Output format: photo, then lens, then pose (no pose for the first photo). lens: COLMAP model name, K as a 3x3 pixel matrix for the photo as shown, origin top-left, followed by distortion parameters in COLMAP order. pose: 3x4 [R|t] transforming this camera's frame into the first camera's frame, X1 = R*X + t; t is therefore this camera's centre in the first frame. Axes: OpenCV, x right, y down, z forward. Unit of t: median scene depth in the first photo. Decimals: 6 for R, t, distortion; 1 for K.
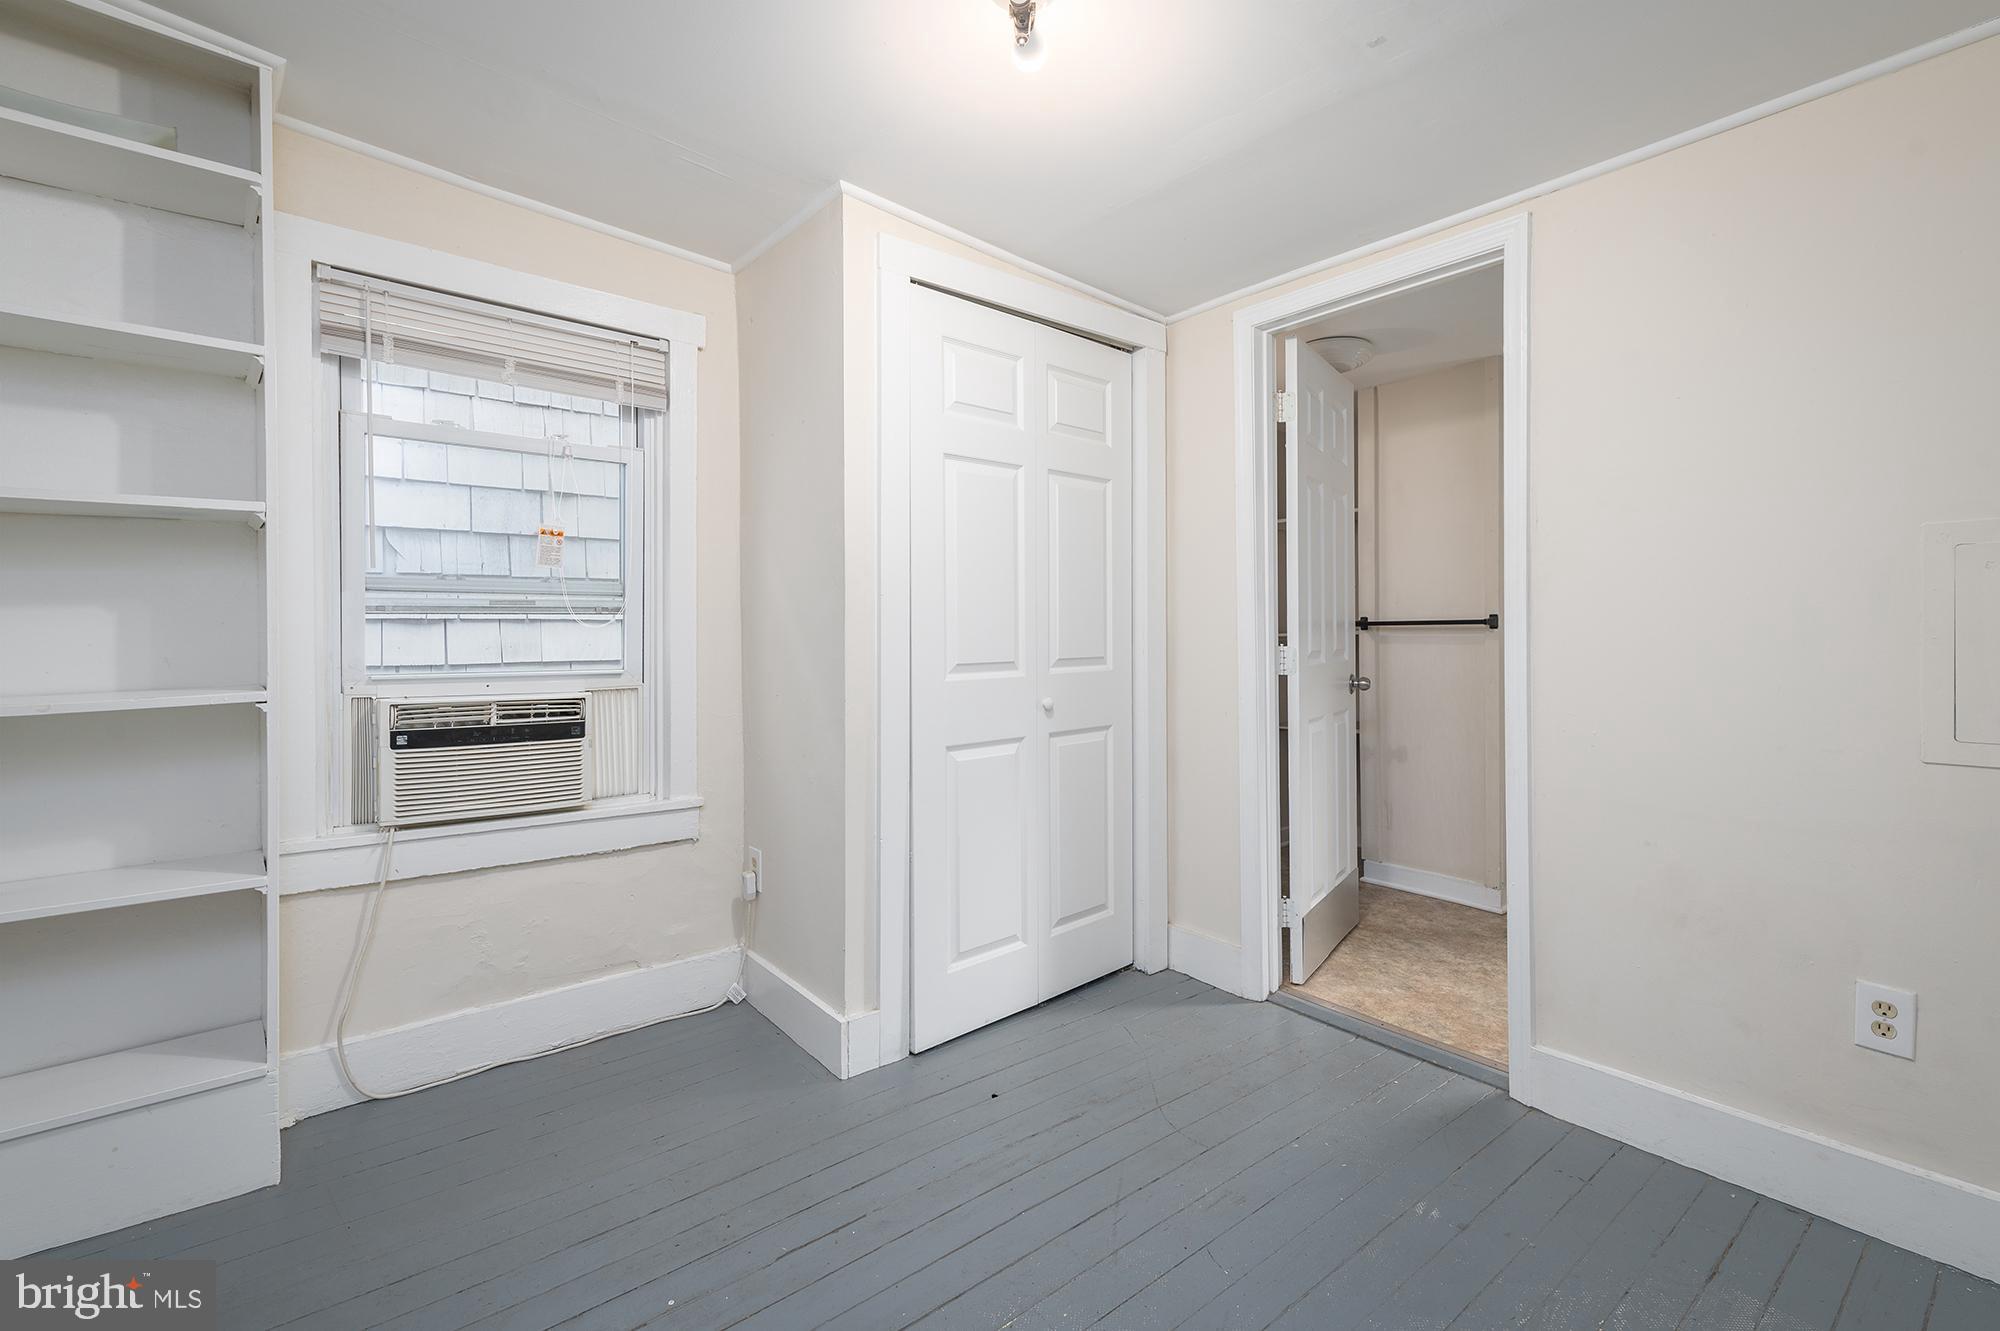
lens RADIAL K [[920.0, 0, 999.0], [0, 920.0, 630.6], [0, 0, 1]] dist [0.020669, -0.007161]
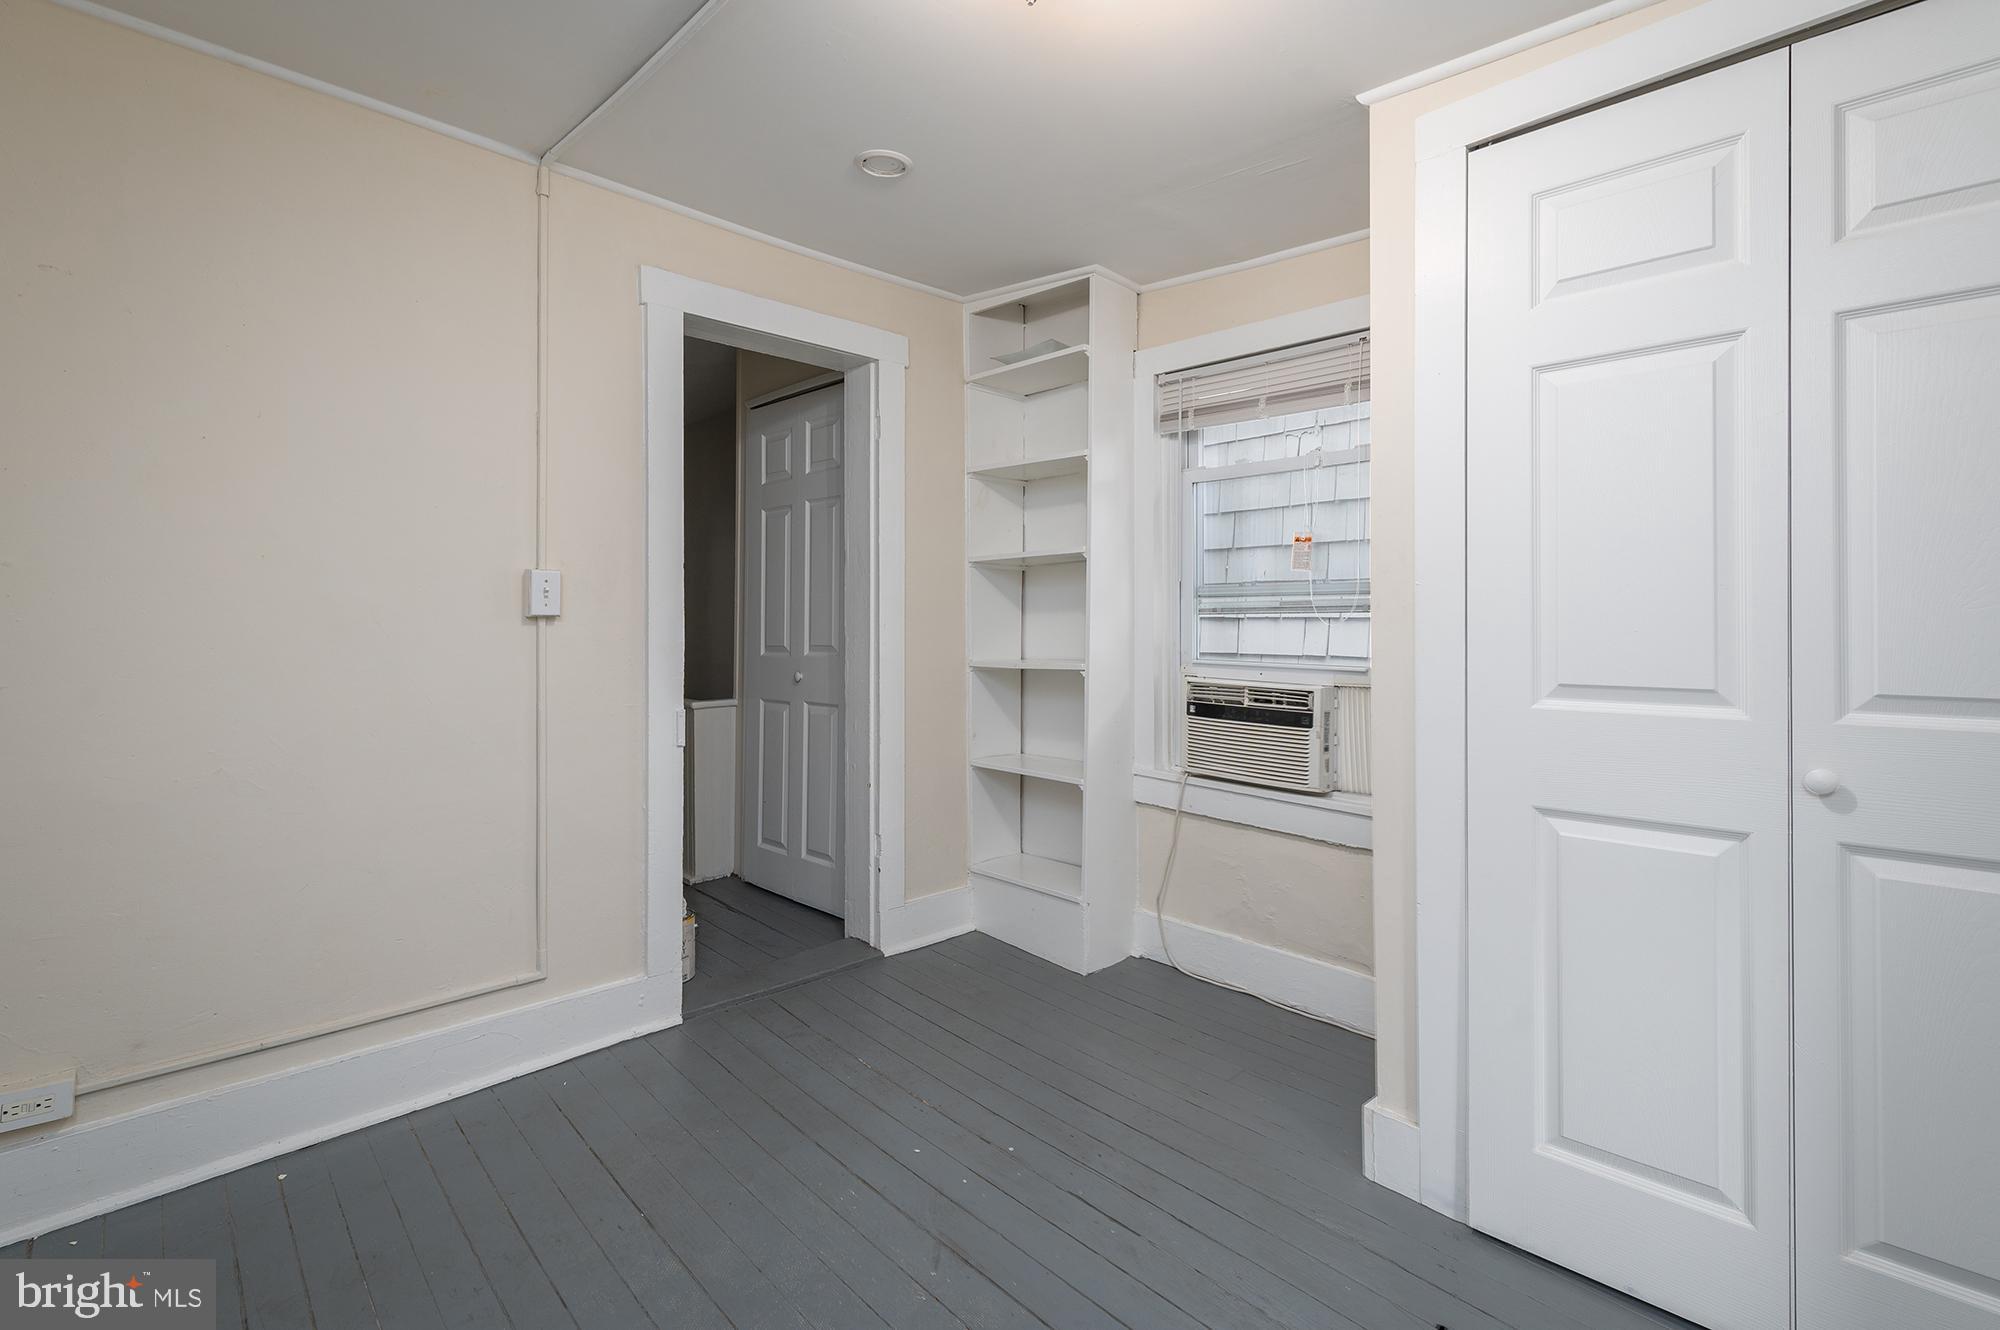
lens RADIAL K [[920.0, 0, 999.3], [0, 920.0, 612.3], [0, 0, 1]] dist [0.020669, -0.007161]
pose [[0.050877, -0.010510, -0.998650, 0.614234], [-0.009796, 0.999891, -0.011022, -0.003044], [0.998657, 0.010344, 0.050769, 0.600352]]
